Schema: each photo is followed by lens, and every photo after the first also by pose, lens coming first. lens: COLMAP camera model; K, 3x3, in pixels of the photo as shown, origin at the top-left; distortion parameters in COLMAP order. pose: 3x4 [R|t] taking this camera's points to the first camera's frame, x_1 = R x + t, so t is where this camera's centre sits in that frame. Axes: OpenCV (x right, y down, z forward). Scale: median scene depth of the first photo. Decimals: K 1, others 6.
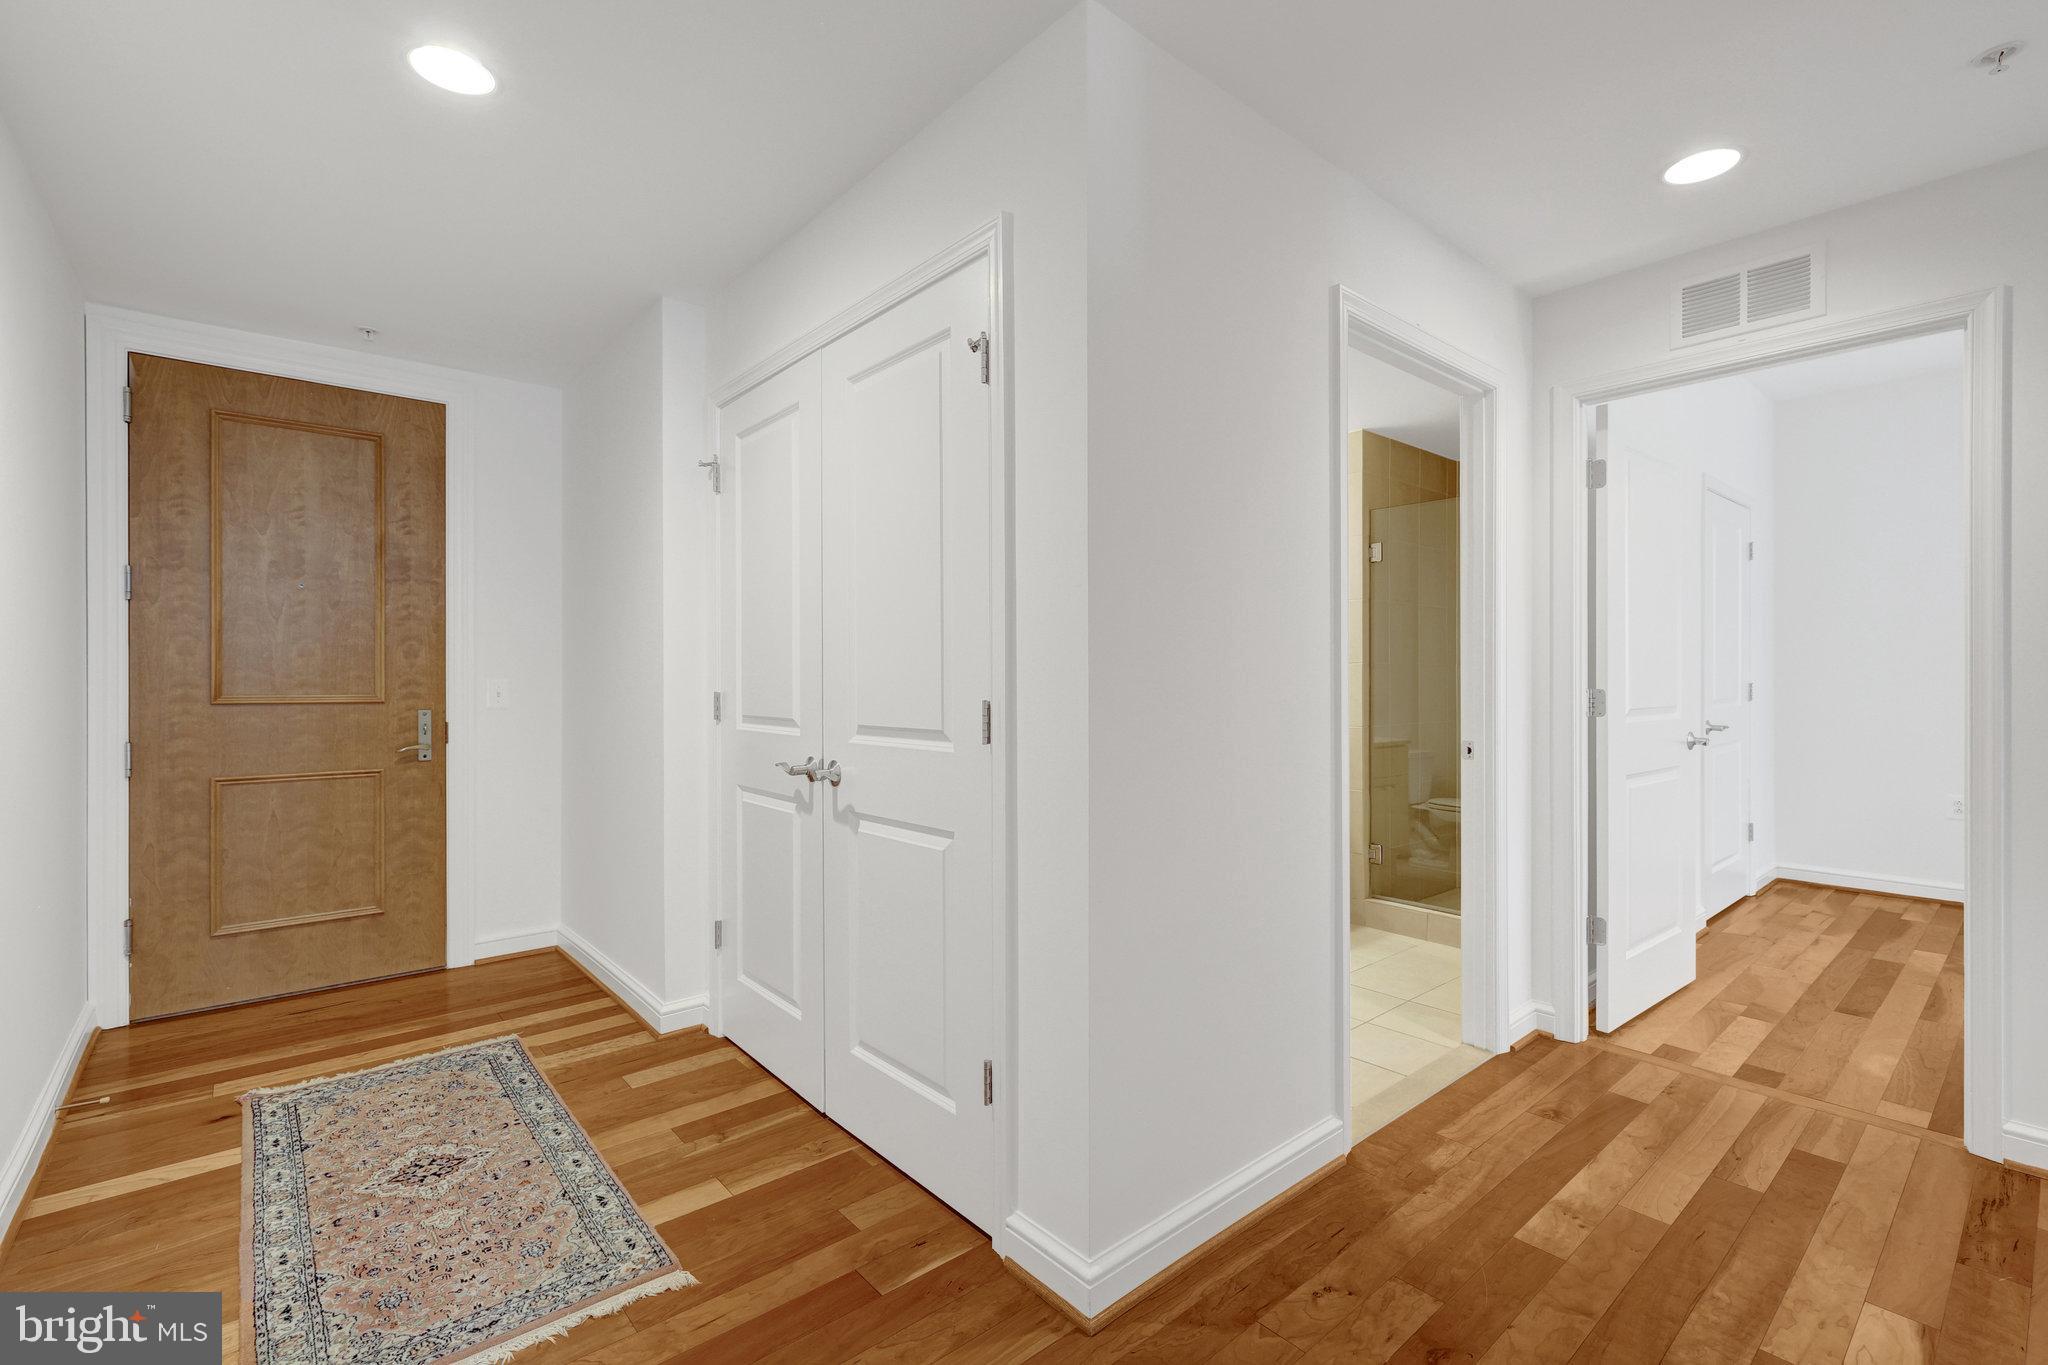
lens RADIAL K [[914.8, 0, 1034.6], [0, 914.8, 679.1], [0, 0, 1]] dist [-0.001362, 0.001304]
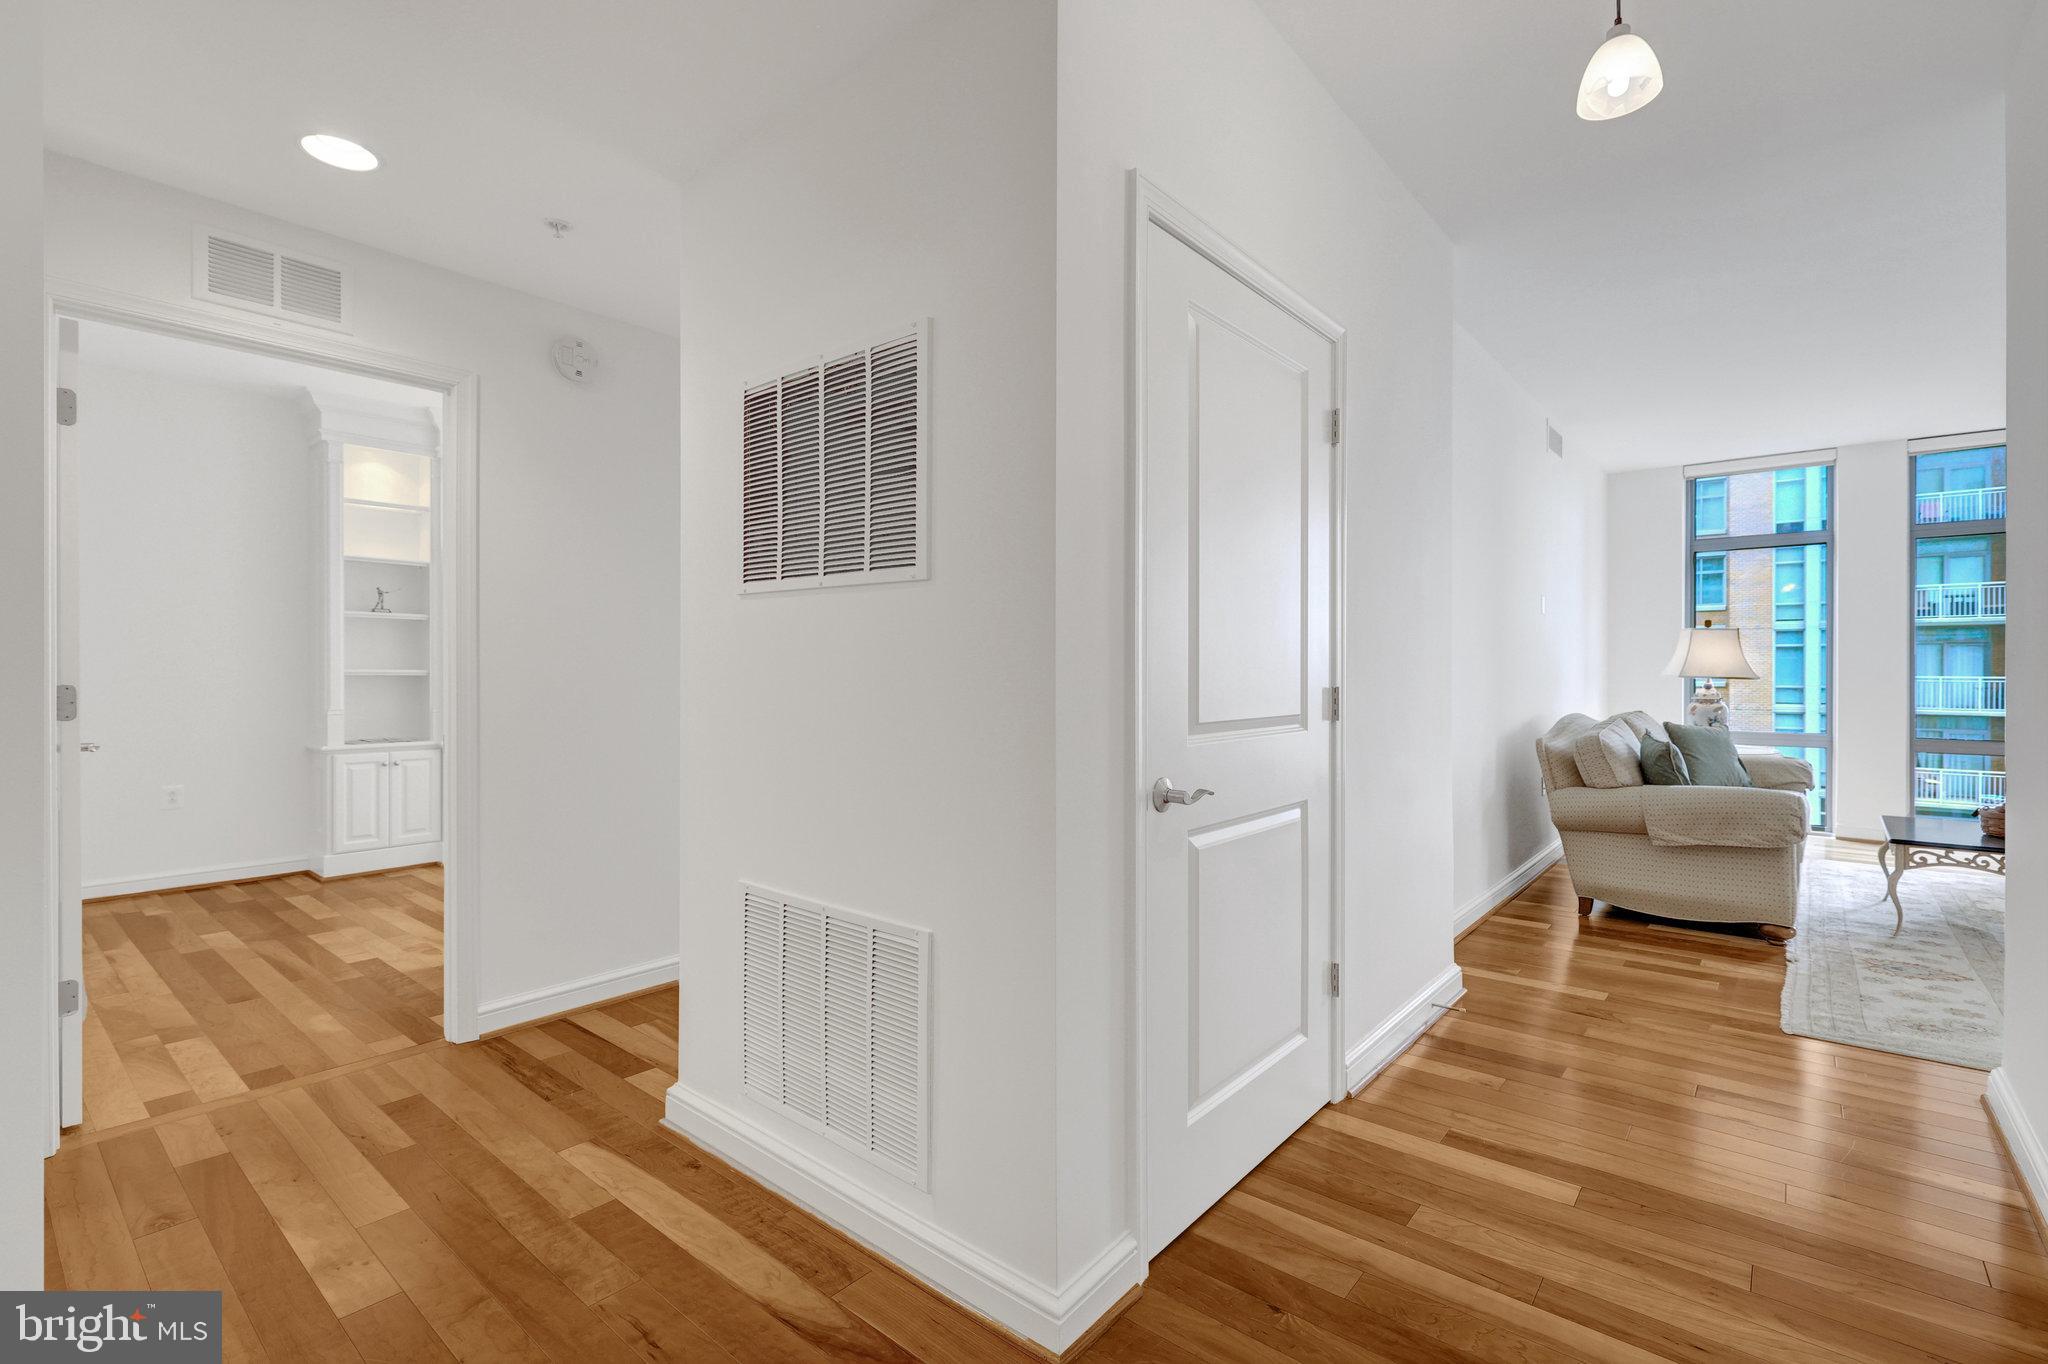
lens RADIAL K [[914.8, 0, 1021.6], [0, 914.8, 676.7], [0, 0, 1]] dist [-0.001362, 0.001304]
pose [[-0.158721, -0.001143, 0.987323, -0.367475], [0.003538, 0.999992, 0.001727, 0.007284], [-0.987317, 0.003767, -0.158715, 0.435246]]
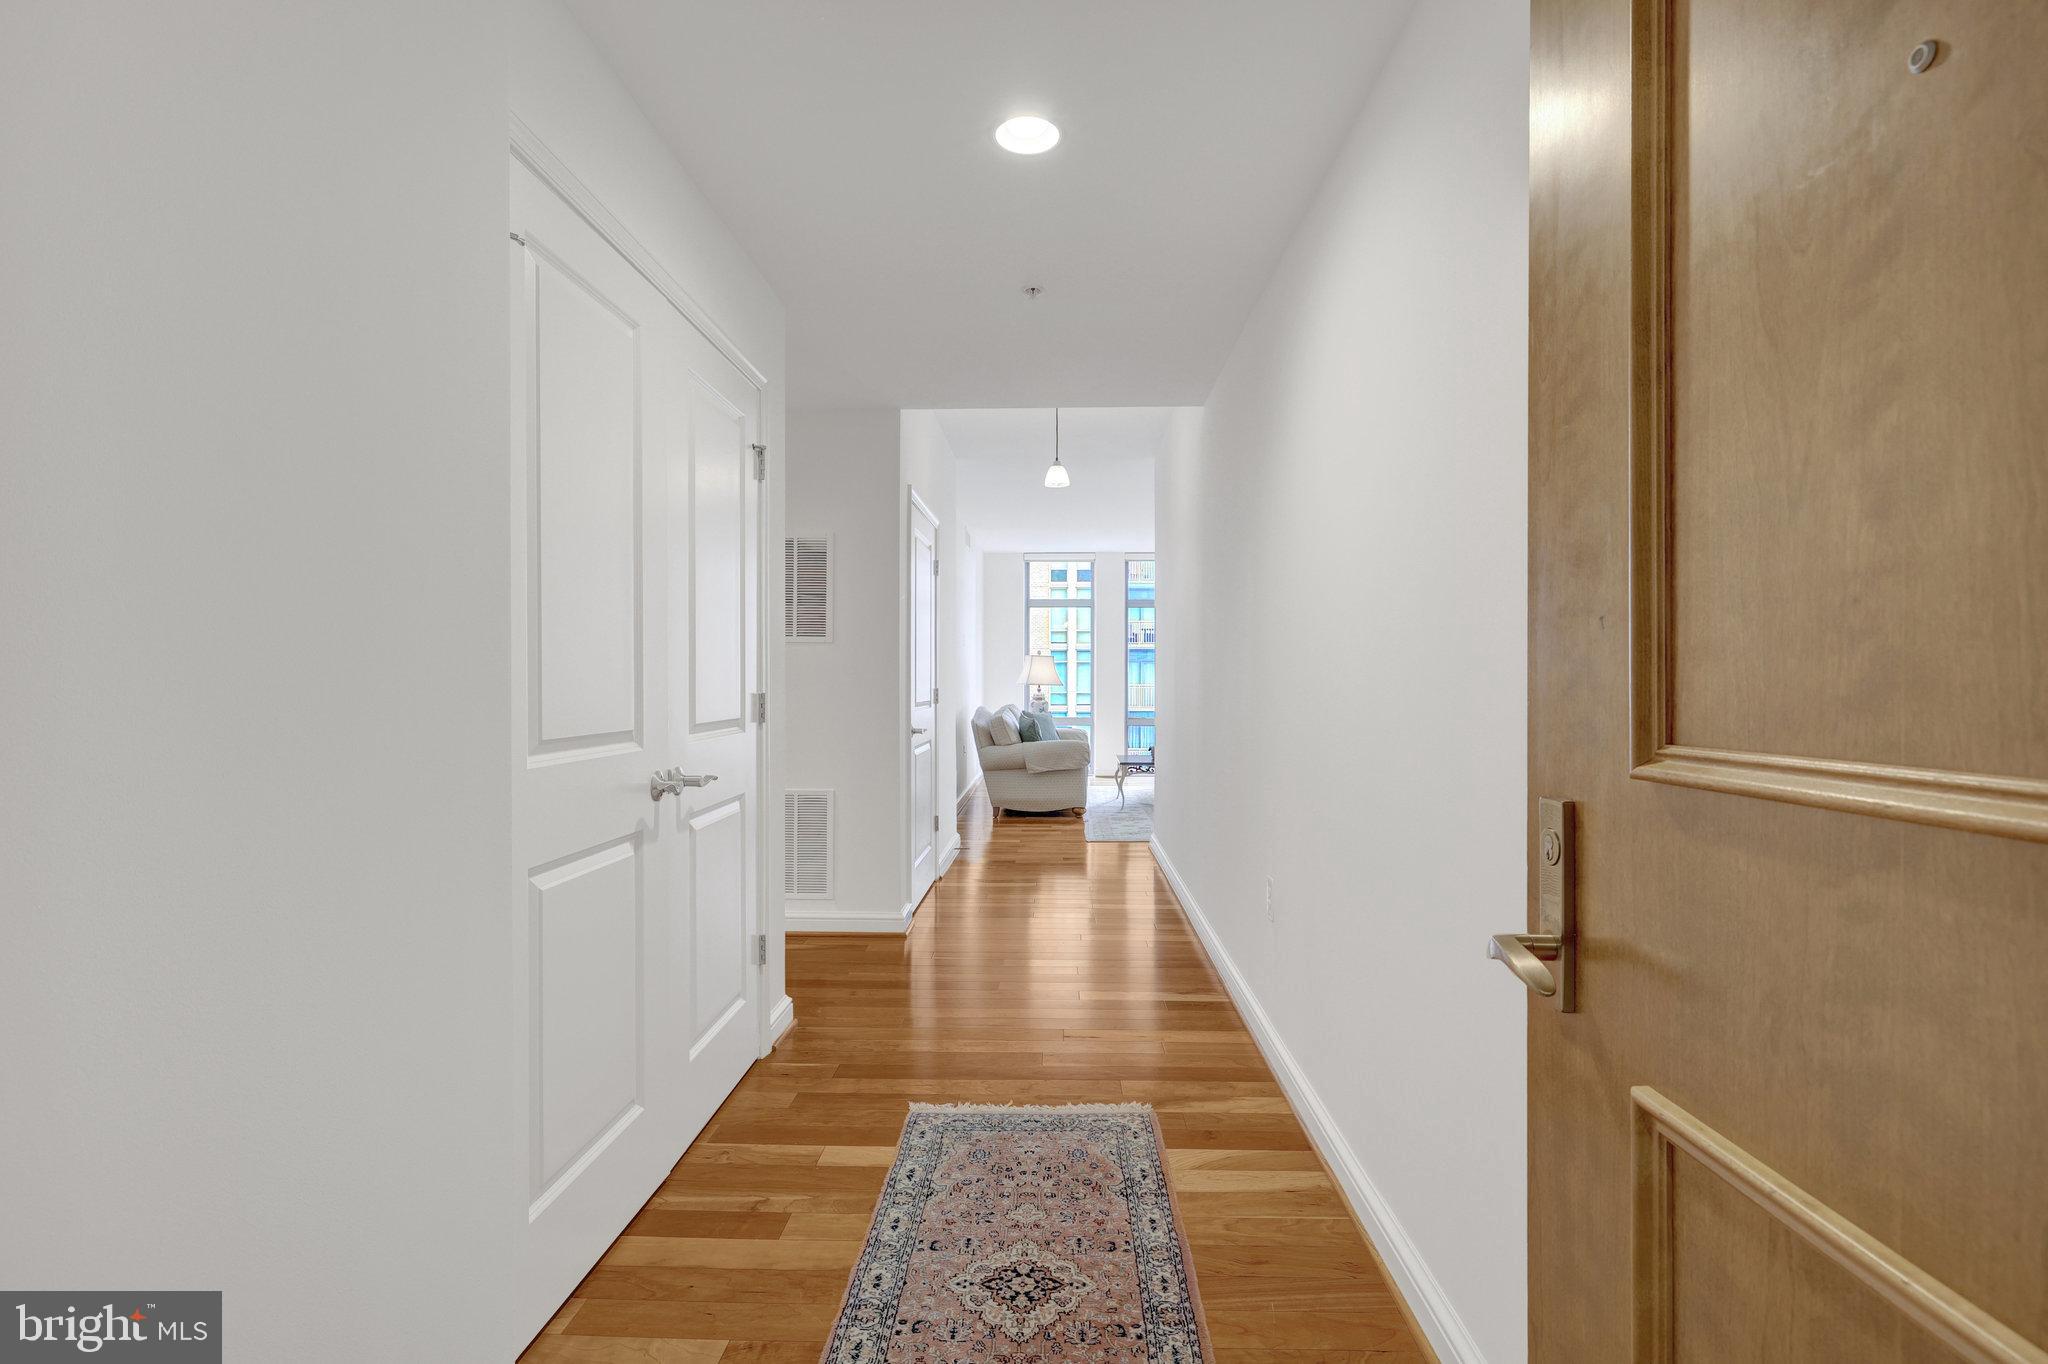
lens RADIAL K [[976.0, 0, 1028.9], [0, 976.0, 681.5], [0, 0, 1]] dist [0.012888, 0.000363]
pose [[-0.740092, 0.002479, 0.672501, -1.177224], [0.003602, 0.999993, 0.000277, 0.005331], [-0.672496, 0.002627, -0.740096, 1.539212]]
